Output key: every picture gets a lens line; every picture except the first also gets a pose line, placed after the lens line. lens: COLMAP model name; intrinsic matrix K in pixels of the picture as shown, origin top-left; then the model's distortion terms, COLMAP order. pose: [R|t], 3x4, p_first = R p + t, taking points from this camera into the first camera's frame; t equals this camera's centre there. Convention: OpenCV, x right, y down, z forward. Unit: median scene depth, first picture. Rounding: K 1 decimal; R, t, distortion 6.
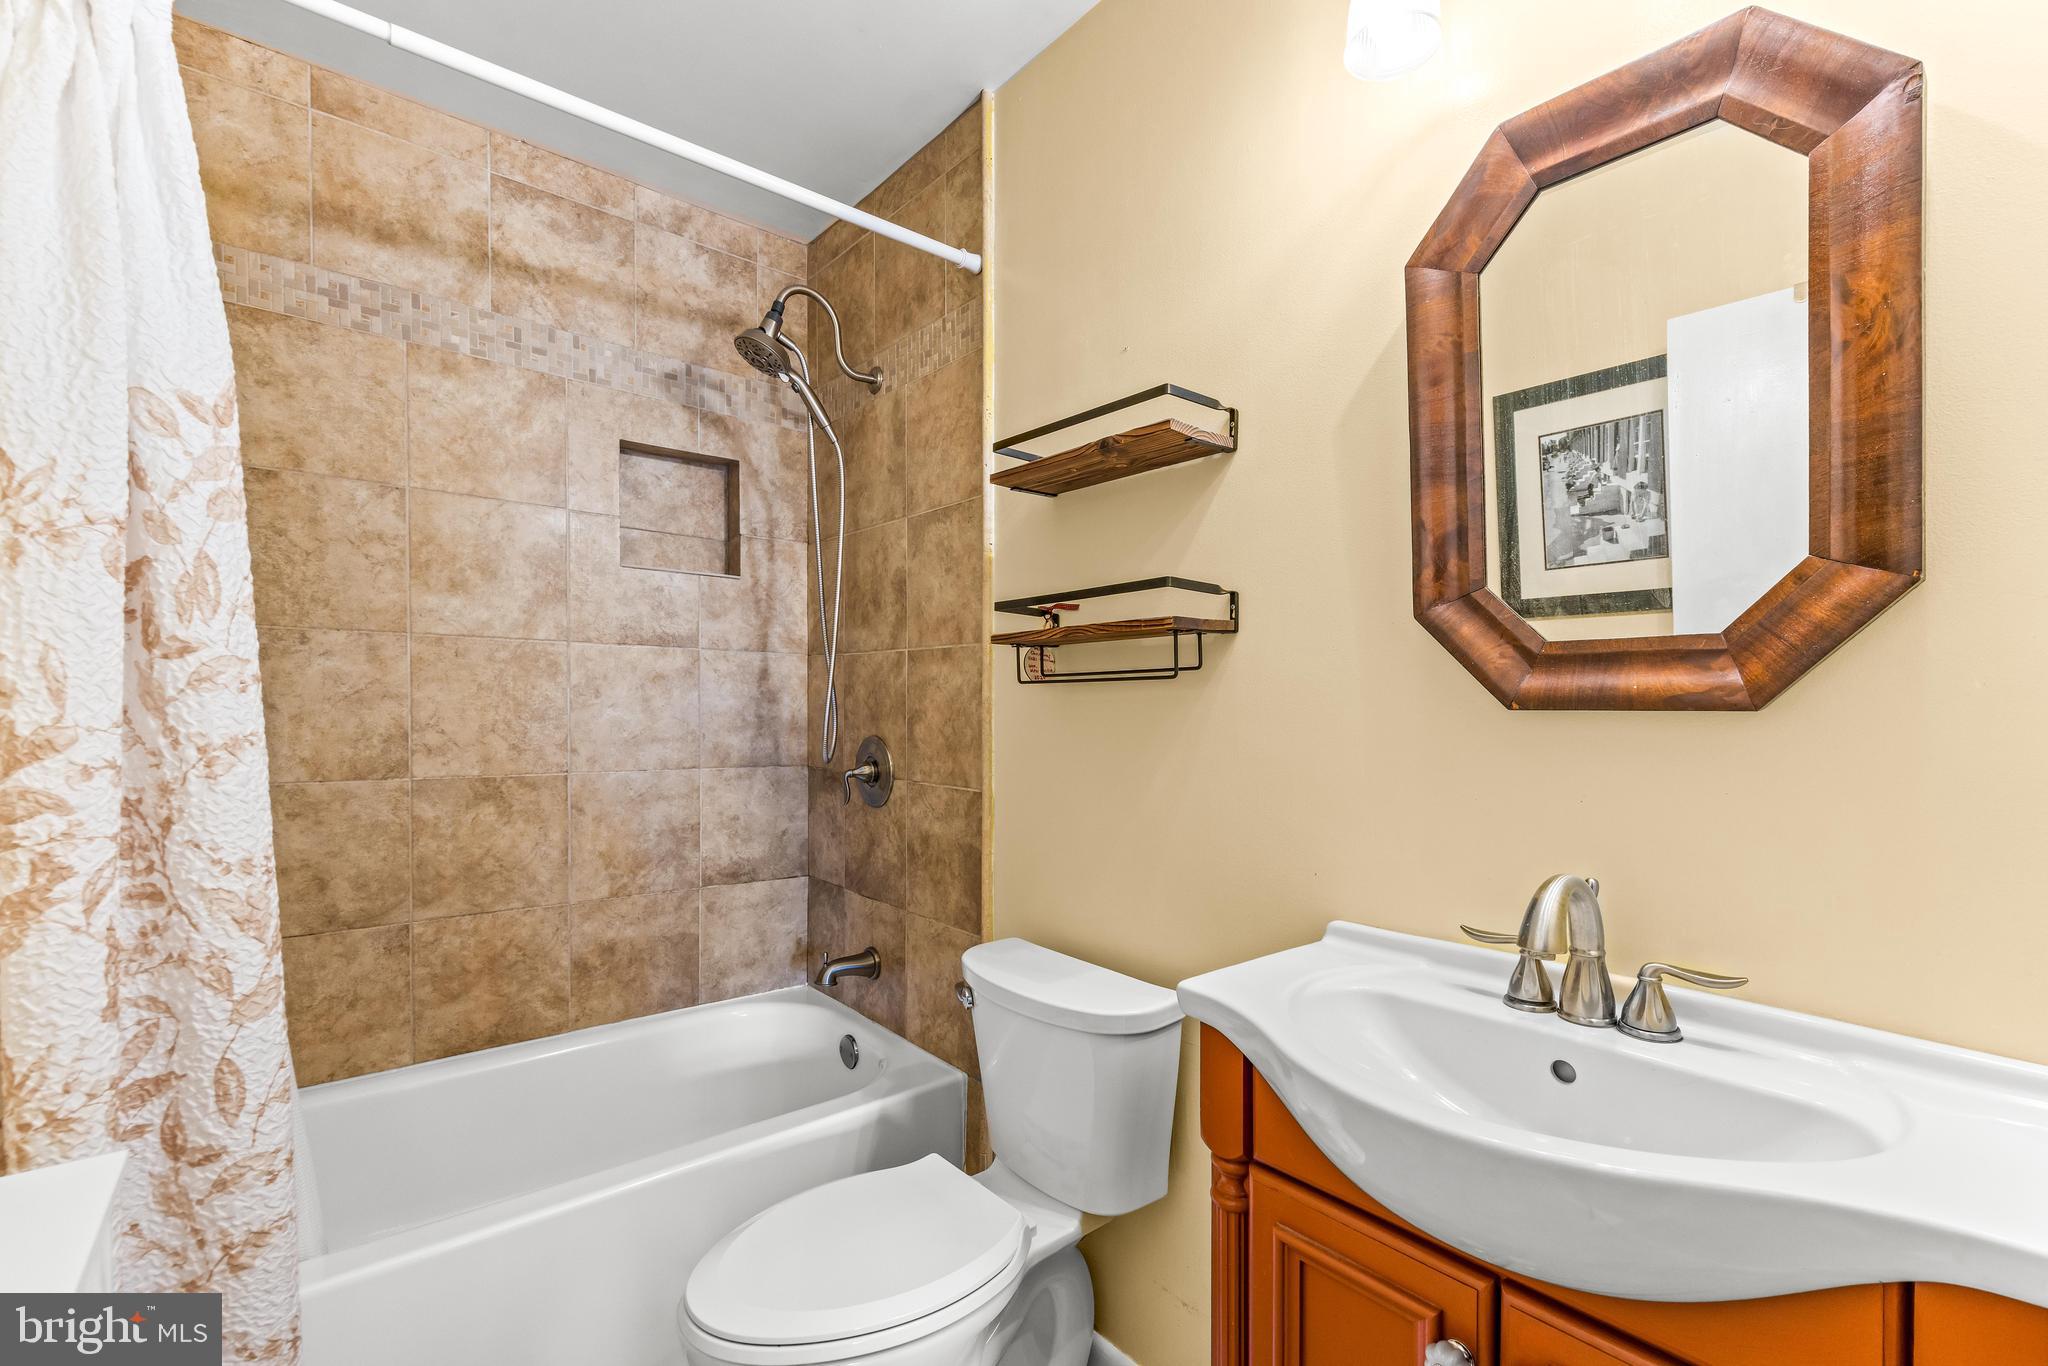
lens RADIAL K [[817.0, 0, 1020.4], [0, 817.0, 686.0], [0, 0, 1]] dist [-0.000773, -0.000291]
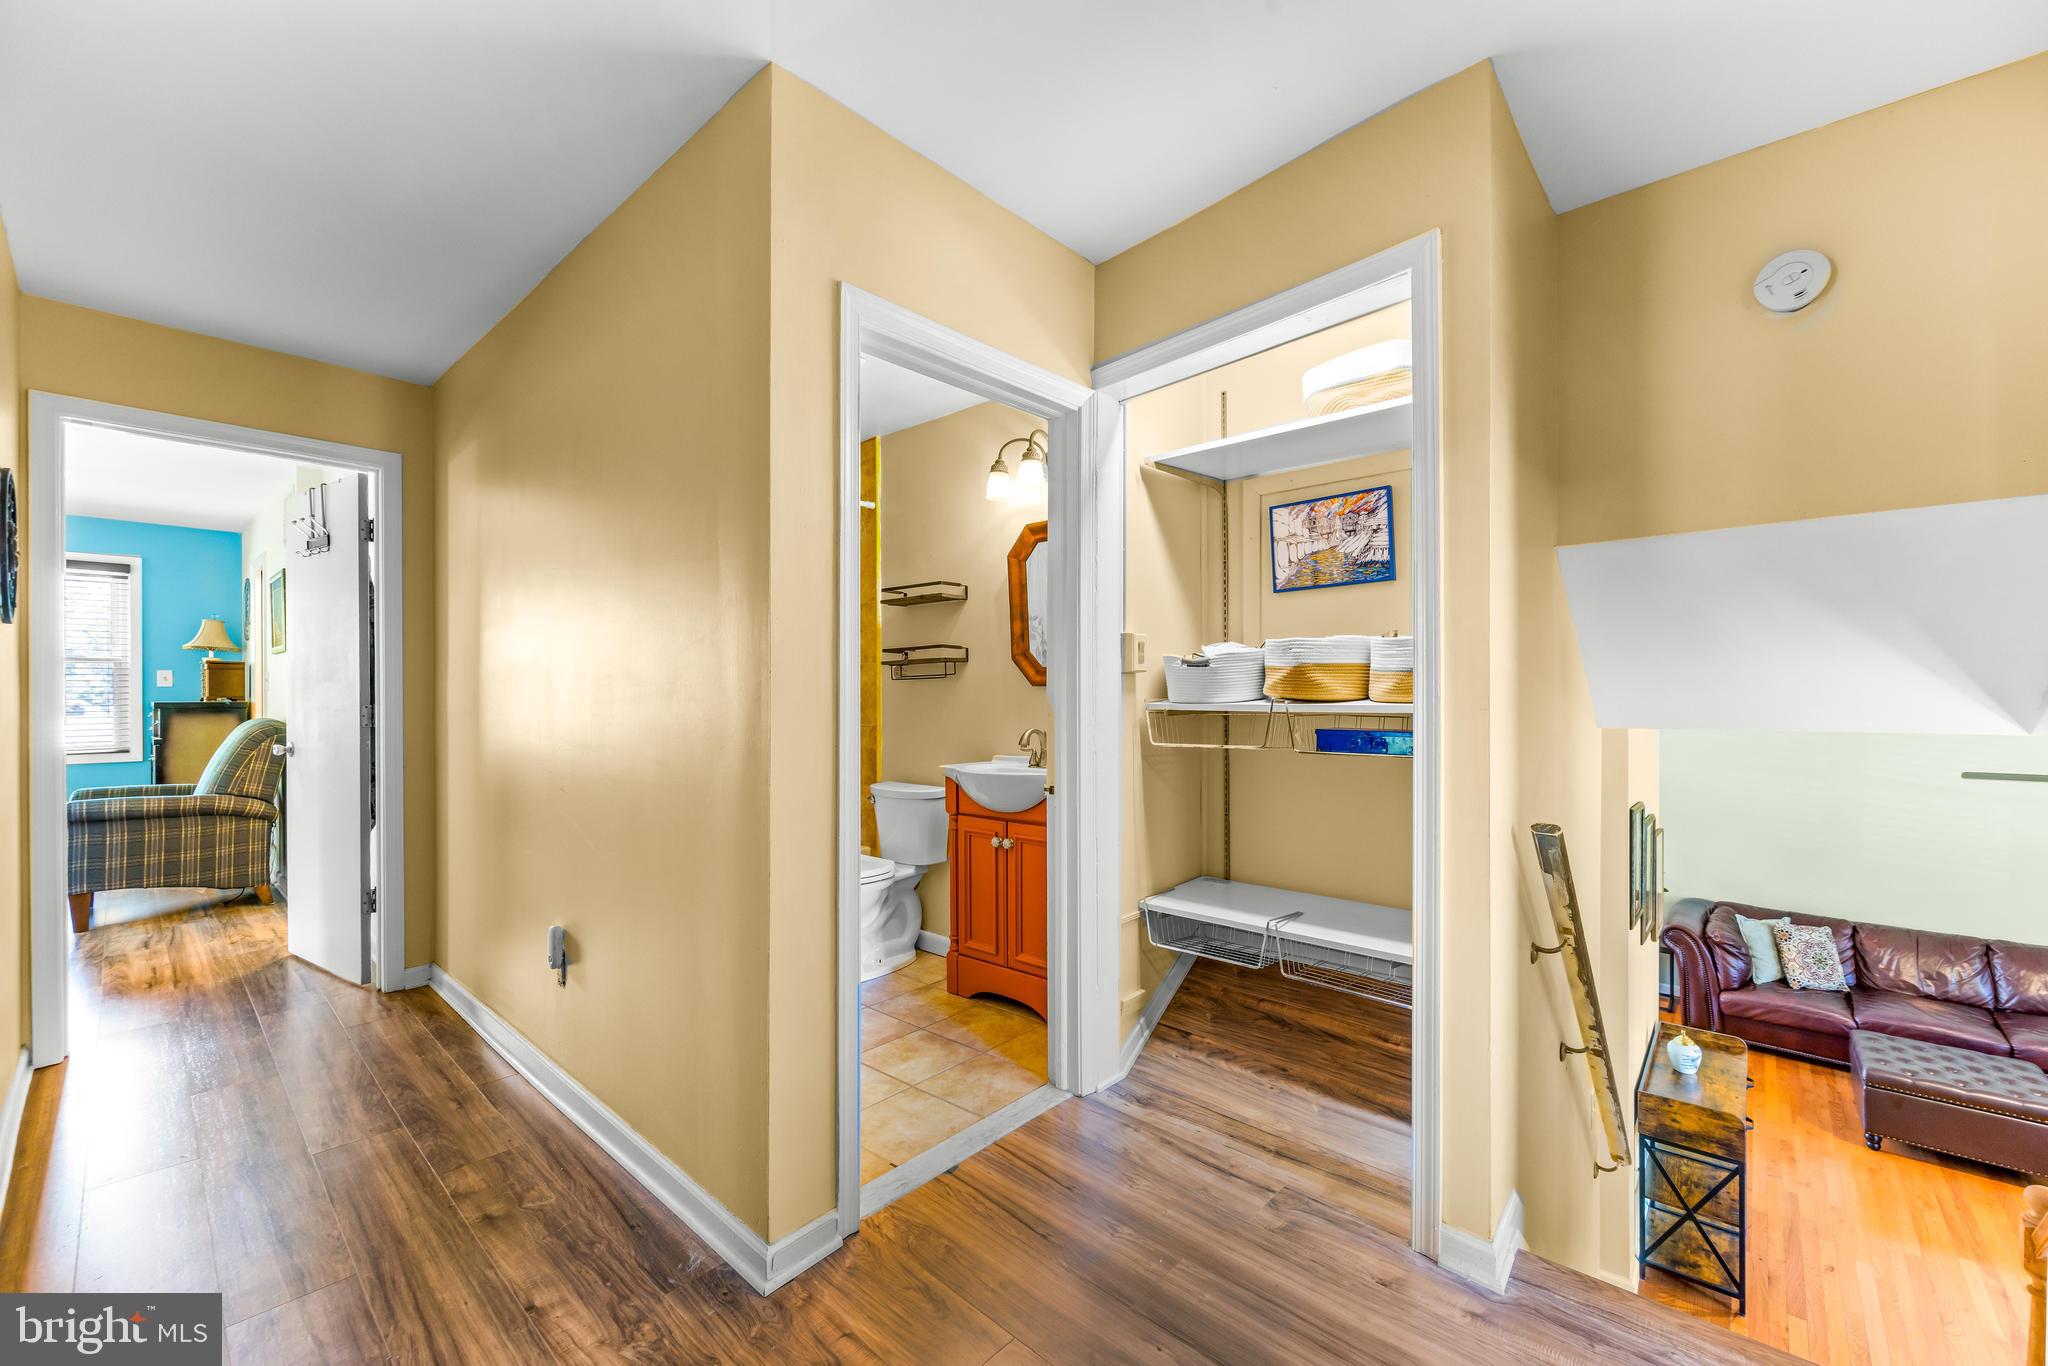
lens RADIAL K [[817.0, 0, 1020.4], [0, 817.0, 686.0], [0, 0, 1]] dist [-0.000773, -0.000291]
pose [[0.987122, -0.004259, 0.159914, -0.015642], [0.004204, 0.999991, 0.000686, 0.018667], [-0.159915, -0.000005, 0.987131, -1.886178]]
